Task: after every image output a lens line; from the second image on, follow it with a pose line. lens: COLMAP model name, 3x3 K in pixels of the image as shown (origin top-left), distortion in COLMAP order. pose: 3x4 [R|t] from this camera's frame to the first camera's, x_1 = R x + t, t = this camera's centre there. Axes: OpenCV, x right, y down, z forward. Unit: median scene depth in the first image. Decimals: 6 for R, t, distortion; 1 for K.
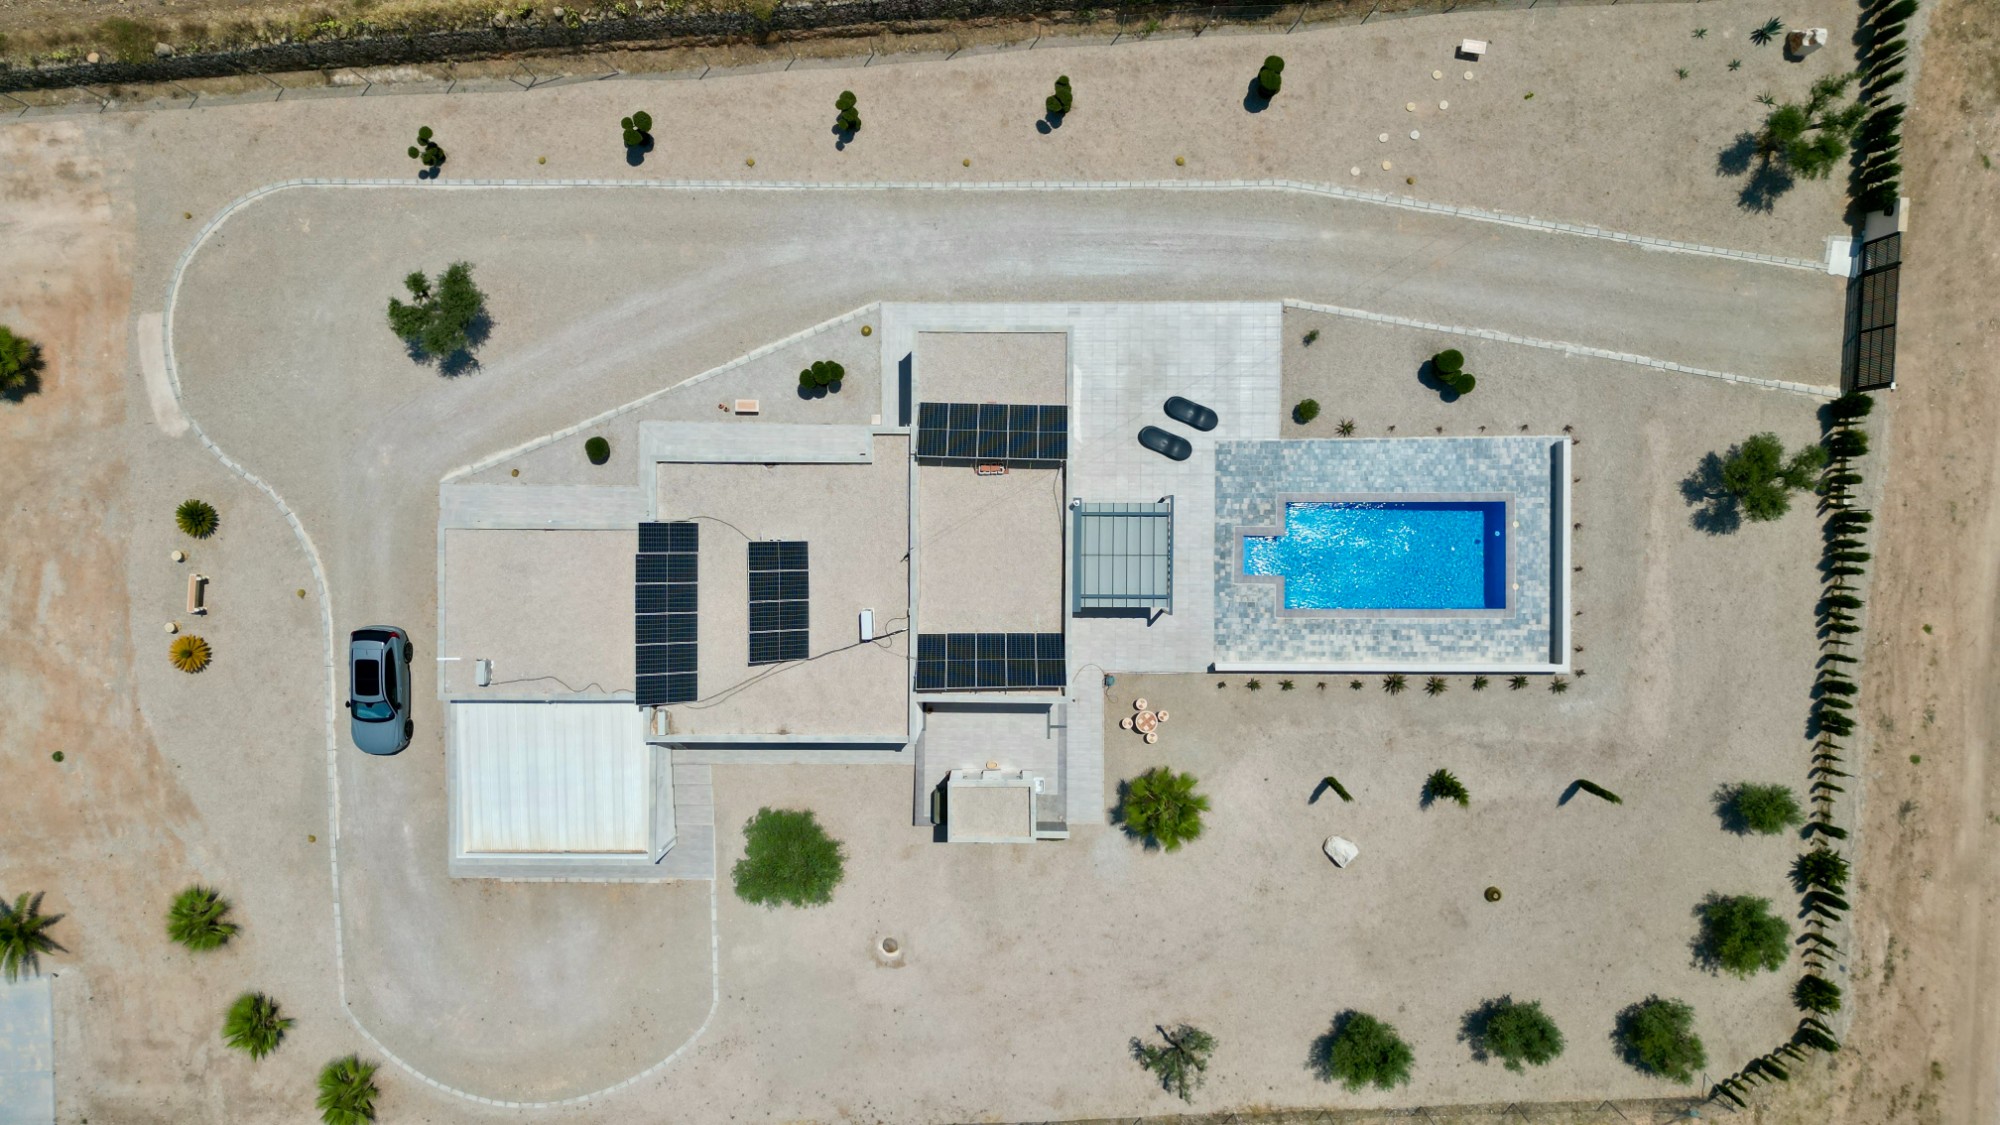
lens RADIAL K [[1402.0, 0, 993.3], [0, 1402.0, 561.0], [0, 0, 1]] dist [0.069369, -0.069850]
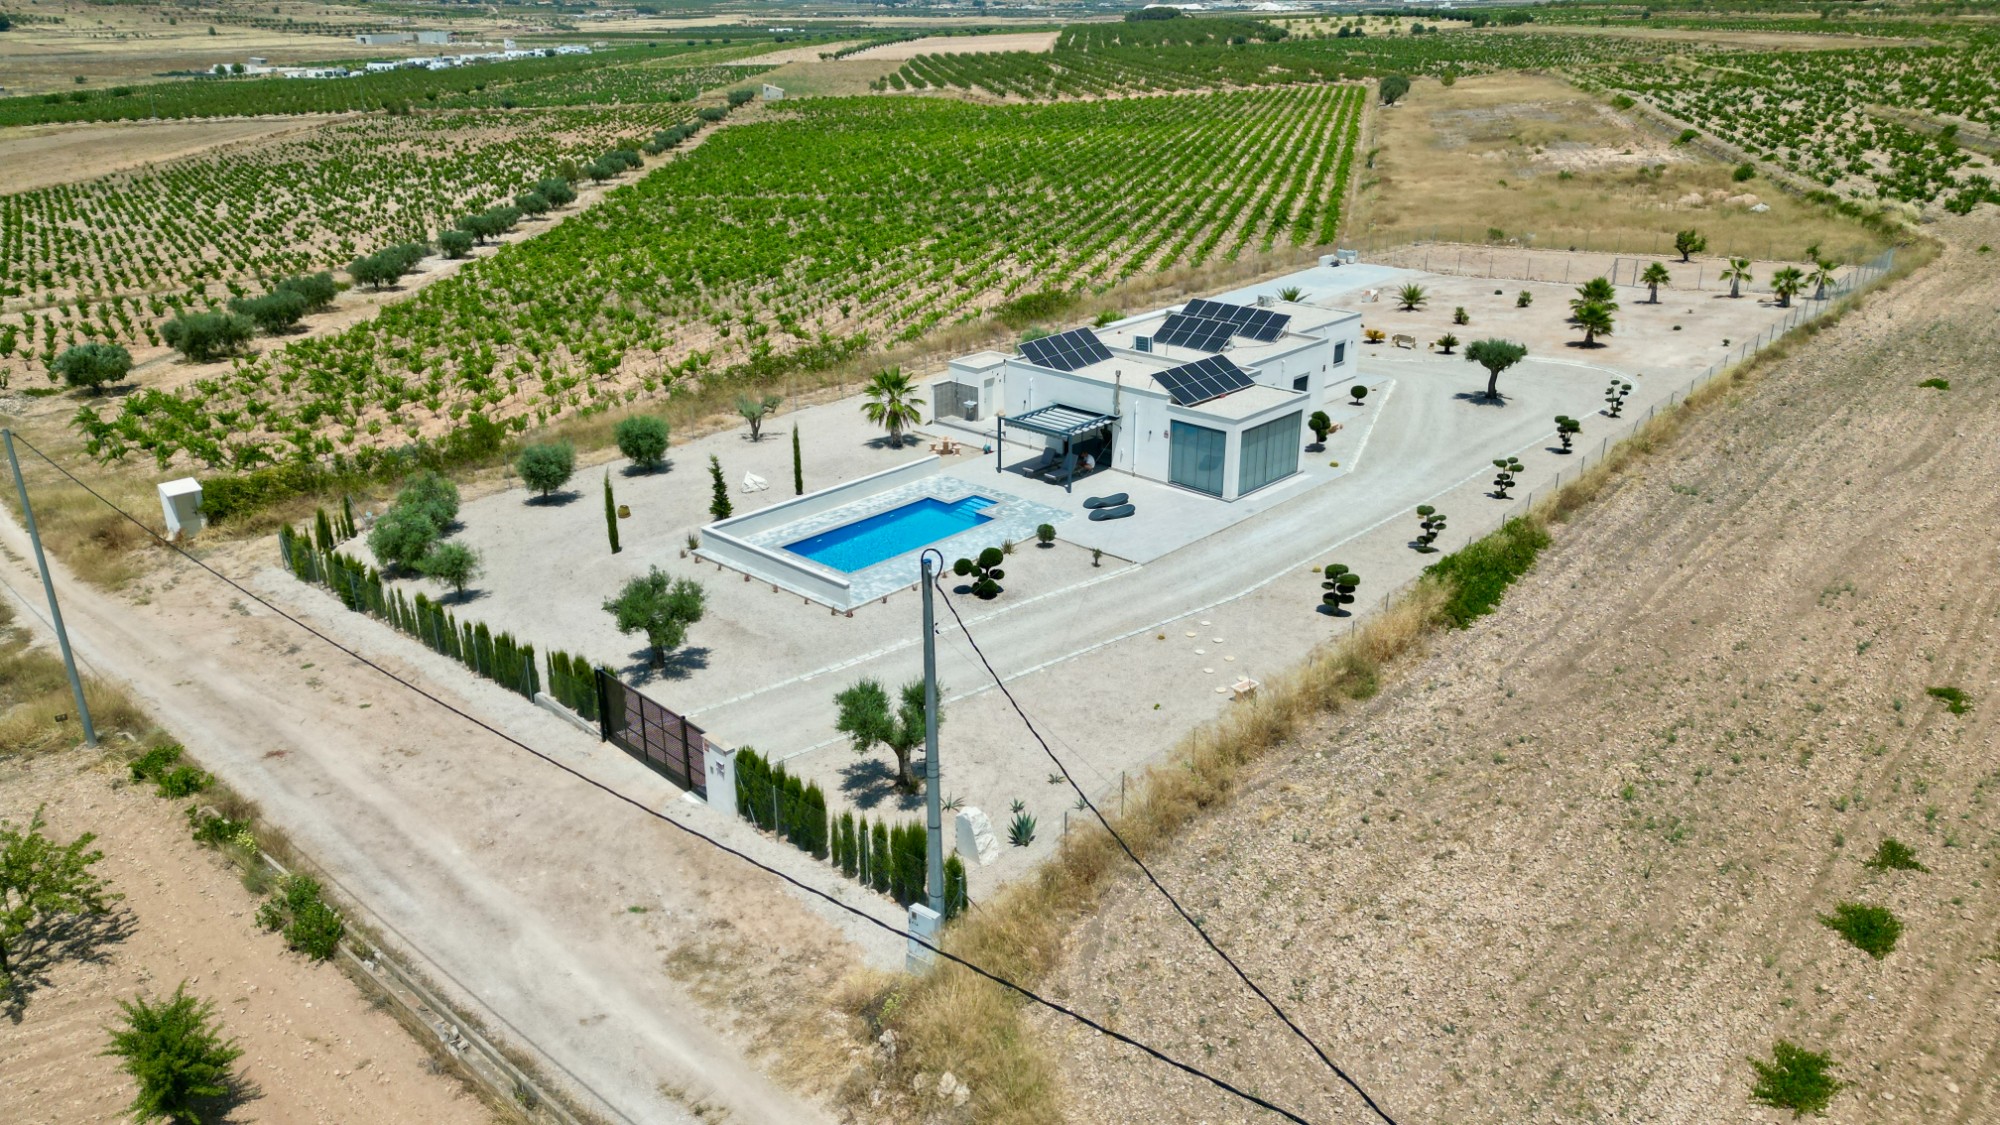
lens RADIAL K [[1399.4, 0, 994.8], [0, 1399.4, 560.1], [0, 0, 1]] dist [0.082859, -0.089582]
pose [[-0.686212, 0.281645, -0.670663, 0.951888], [-0.727399, -0.263235, 0.633717, -0.744018], [0.001942, 0.922704, 0.385503, 0.606740]]
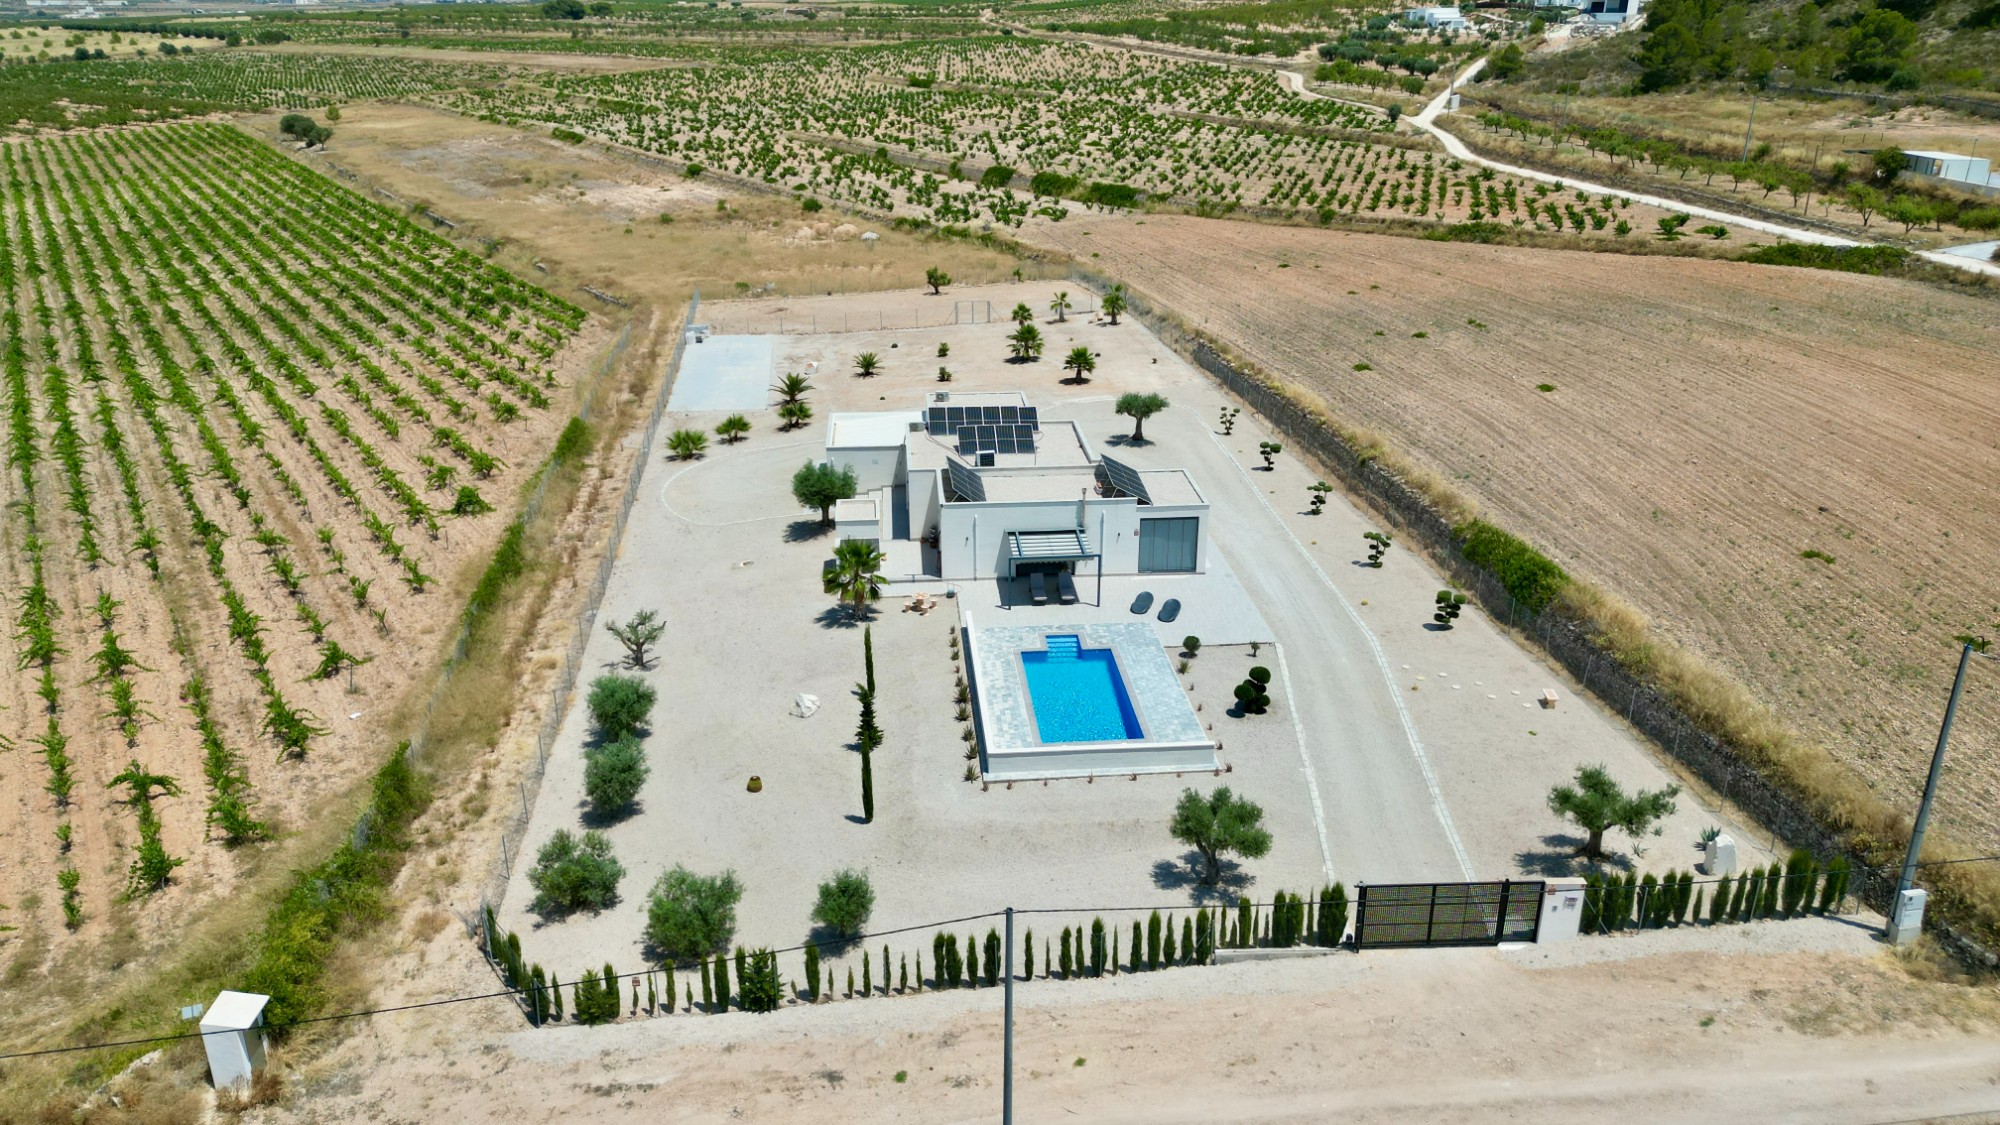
lens RADIAL K [[1399.4, 0, 994.8], [0, 1399.4, 560.1], [0, 0, 1]] dist [0.082859, -0.089582]
pose [[0.083856, 0.378819, -0.921664, 1.247522], [-0.996385, 0.019219, -0.082755, 0.149617], [-0.013636, 0.925271, 0.379061, 0.489598]]
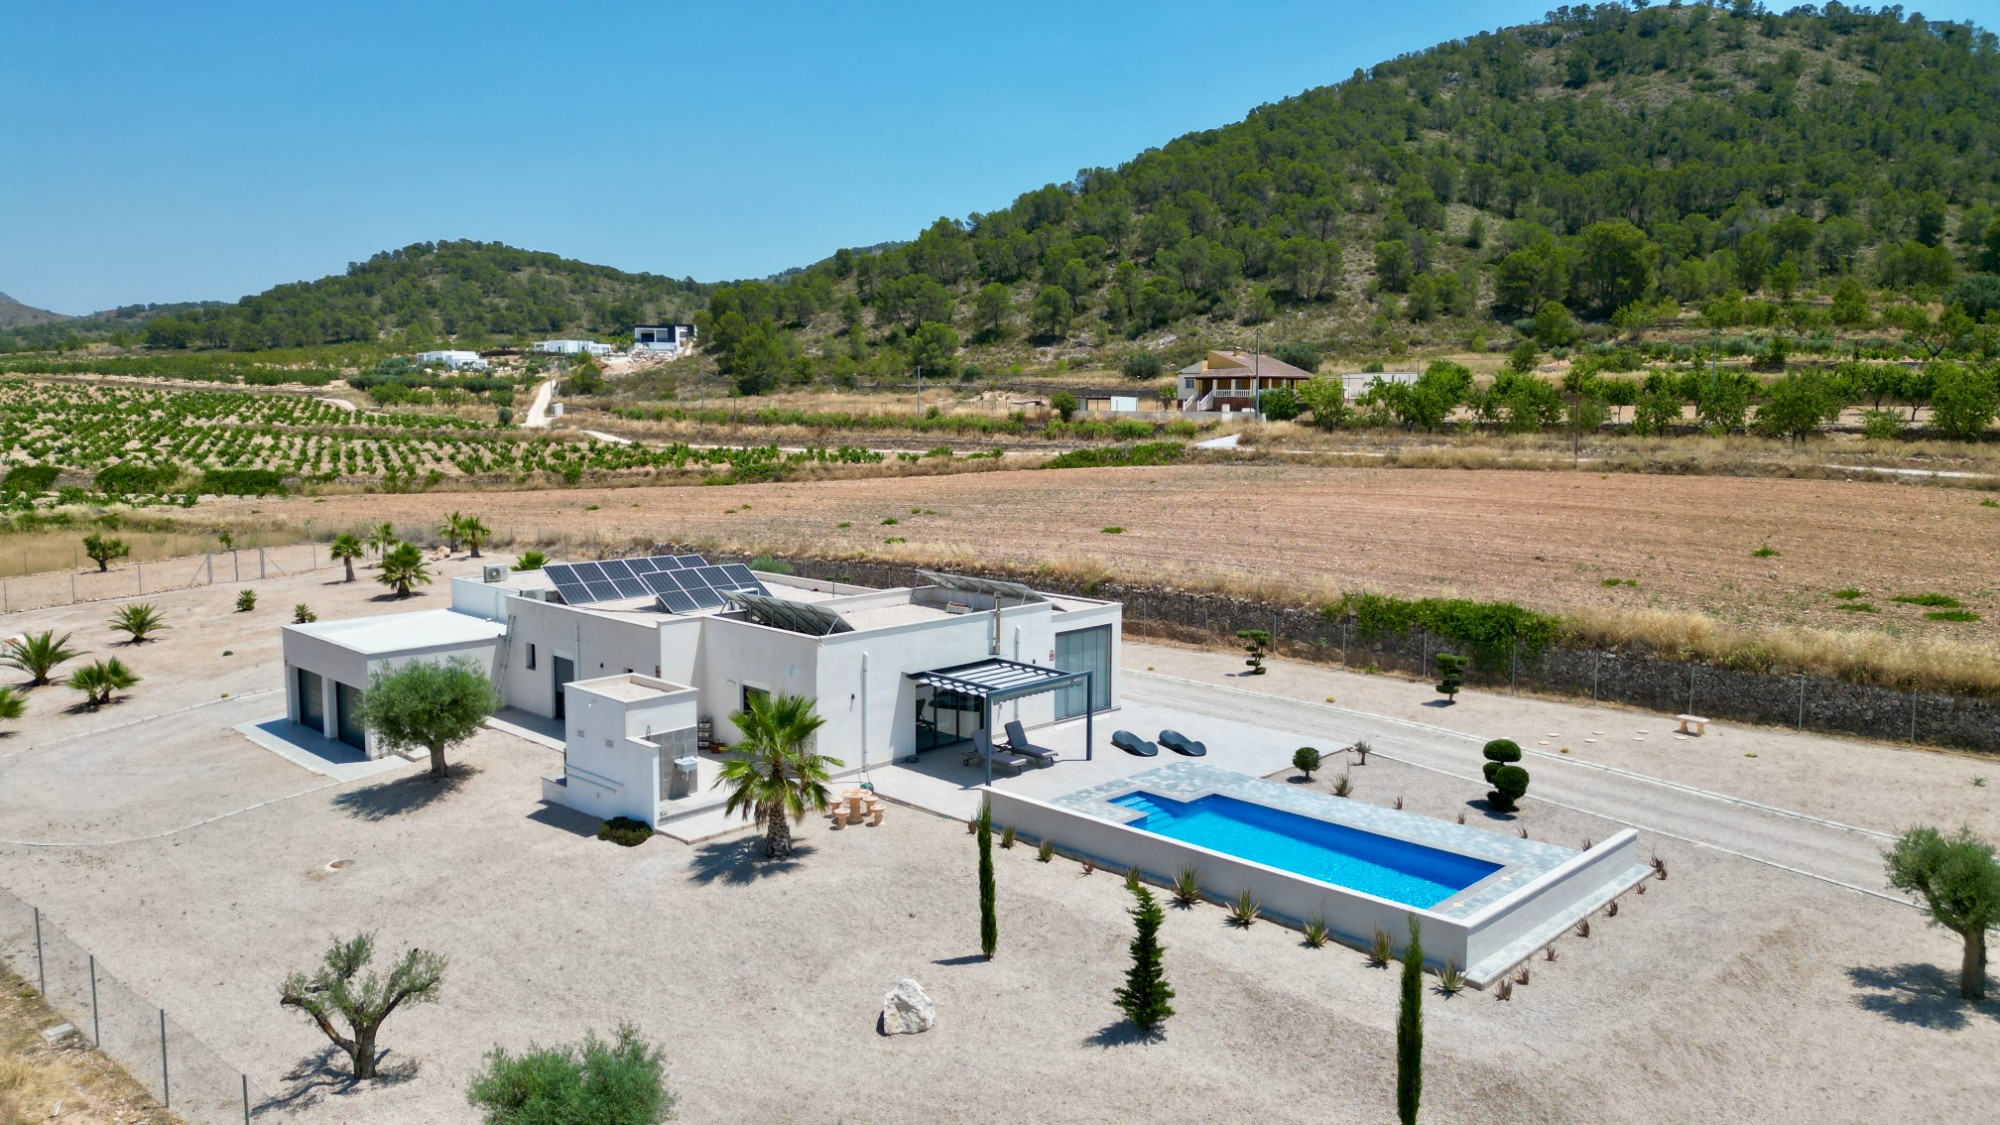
lens RADIAL K [[1399.4, 0, 994.8], [0, 1399.4, 560.1], [0, 0, 1]] dist [0.082859, -0.089582]
pose [[0.717507, 0.095014, -0.690041, 0.613327], [-0.696193, 0.066024, -0.714812, 0.544092], [-0.022358, 0.993284, 0.113521, 0.800502]]
